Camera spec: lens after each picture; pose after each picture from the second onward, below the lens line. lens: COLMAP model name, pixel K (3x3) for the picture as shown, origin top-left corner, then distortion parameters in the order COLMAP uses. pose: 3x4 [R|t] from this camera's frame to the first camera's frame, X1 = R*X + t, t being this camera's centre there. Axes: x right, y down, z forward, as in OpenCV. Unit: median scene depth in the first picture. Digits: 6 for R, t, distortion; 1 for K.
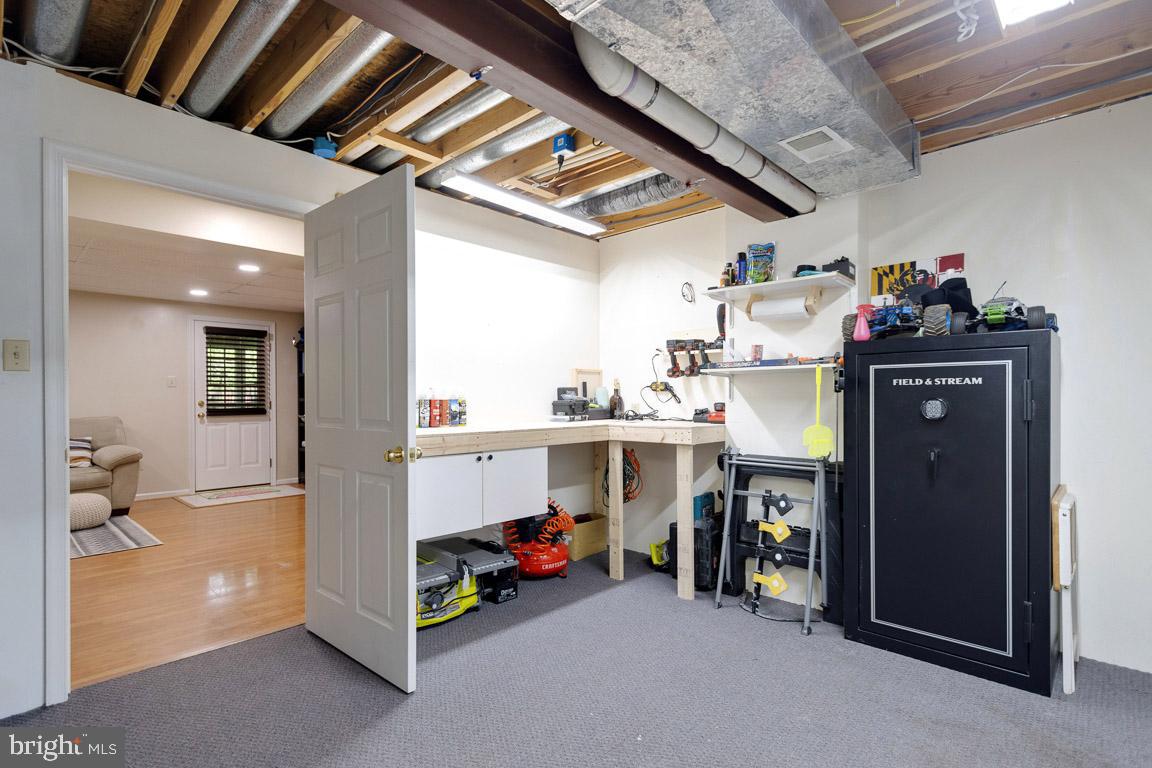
lens RADIAL K [[549.8, 0, 577.3], [0, 549.8, 393.0], [0, 0, 1]] dist [0.004281, -0.000108]
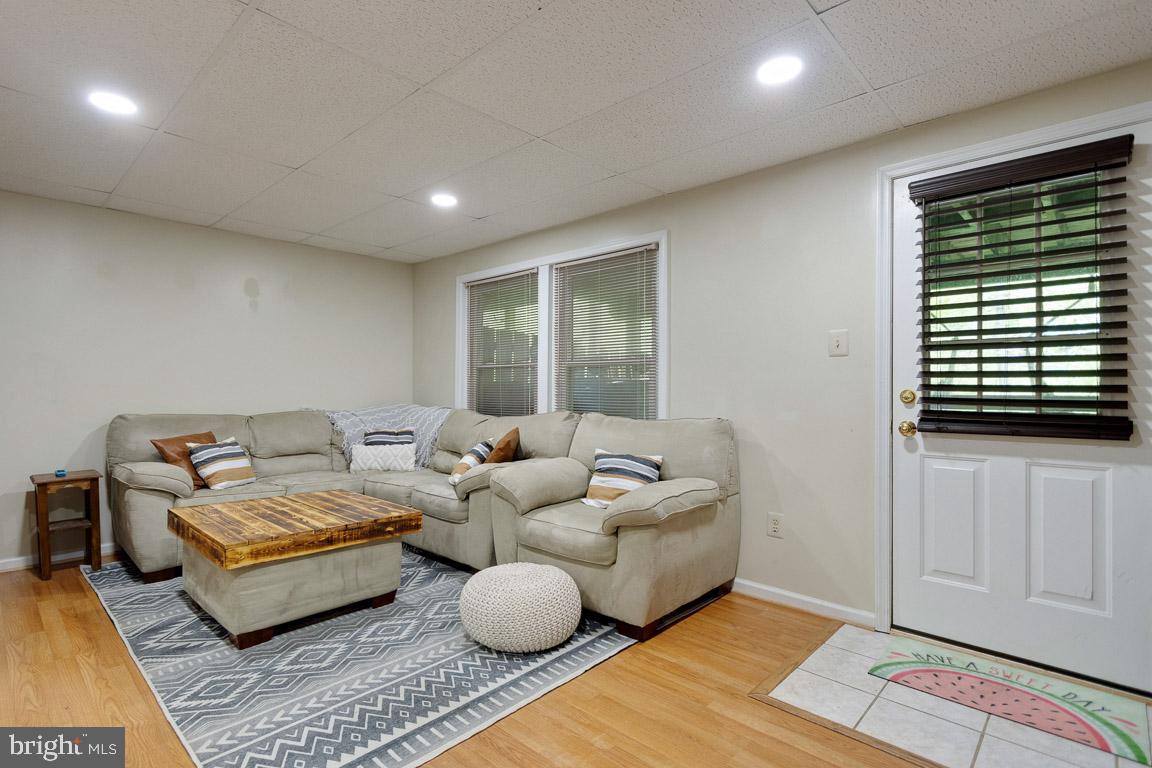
lens RADIAL K [[562.1, 0, 541.1], [0, 562.1, 389.9], [0, 0, 1]] dist [0.005509, 0.000238]
pose [[-0.029287, 0.010748, -0.999513, -0.285383], [0.008273, 0.999911, 0.010510, 0.008496], [0.999537, -0.007961, -0.029373, 0.744473]]
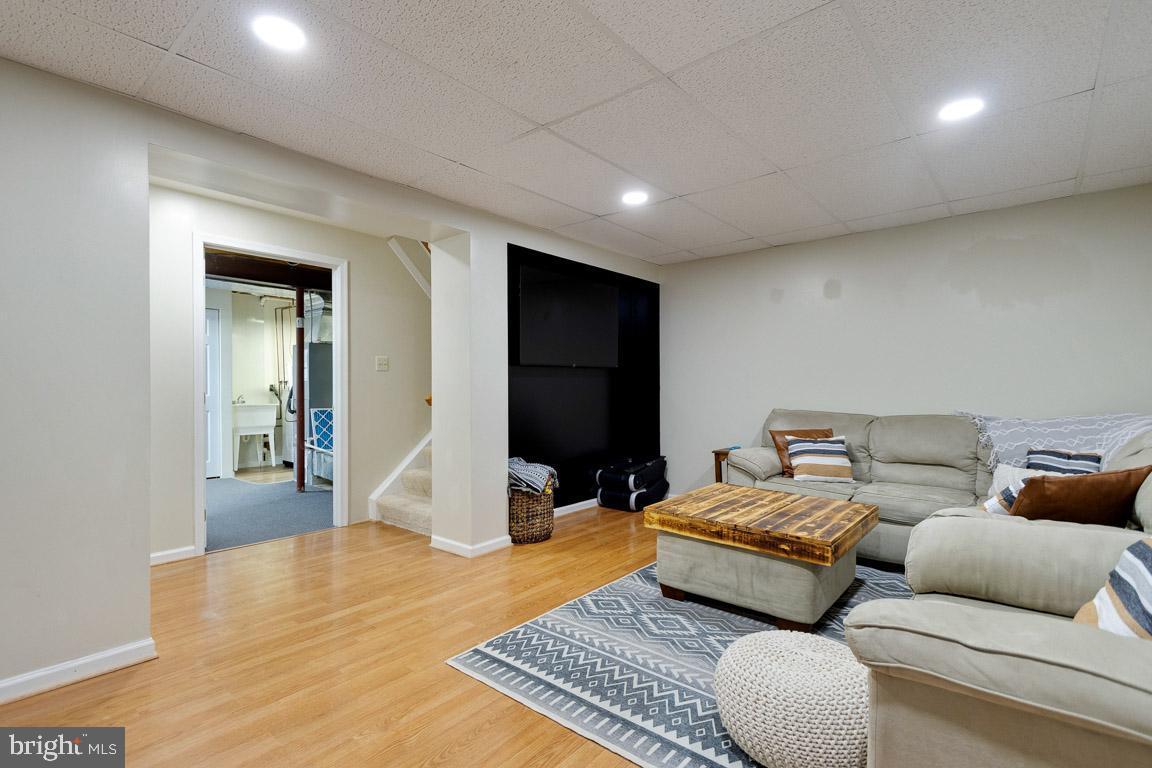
lens RADIAL K [[532.8, 0, 563.9], [0, 532.8, 389.3], [0, 0, 1]] dist [0.007433, -0.000197]
pose [[-0.999131, 0.008108, -0.040874, -0.542937], [0.008357, 0.999947, -0.005931, 0.012625], [0.040824, -0.006268, -0.999147, 0.966263]]
